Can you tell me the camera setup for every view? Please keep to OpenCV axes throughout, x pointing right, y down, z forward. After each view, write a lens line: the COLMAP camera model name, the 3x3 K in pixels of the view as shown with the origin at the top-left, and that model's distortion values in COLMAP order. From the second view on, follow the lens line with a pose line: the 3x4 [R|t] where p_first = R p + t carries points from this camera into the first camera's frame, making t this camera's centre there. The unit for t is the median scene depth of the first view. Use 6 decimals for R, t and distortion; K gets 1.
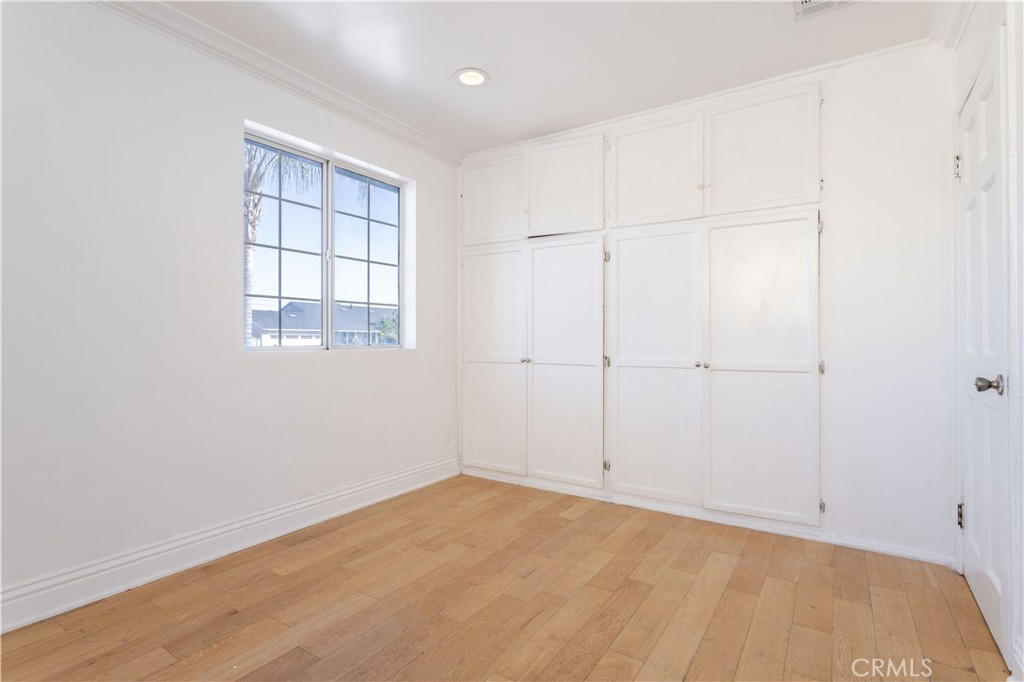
lens RADIAL K [[495.0, 0, 516.7], [0, 495.0, 346.9], [0, 0, 1]] dist [-0.010606, 0.002260]
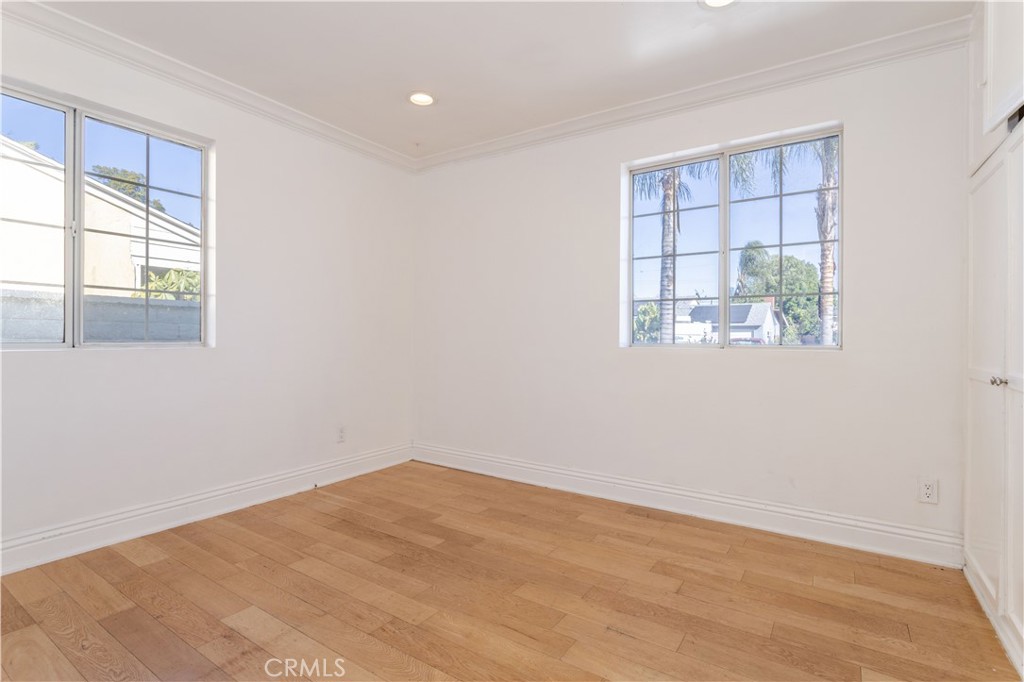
lens RADIAL K [[495.0, 0, 513.4], [0, 495.0, 339.0], [0, 0, 1]] dist [-0.010606, 0.002260]
pose [[-0.007301, 0.002580, -0.999970, 0.712227], [-0.023734, 0.999715, 0.002752, -0.005917], [0.999692, 0.023754, -0.007238, 0.723329]]
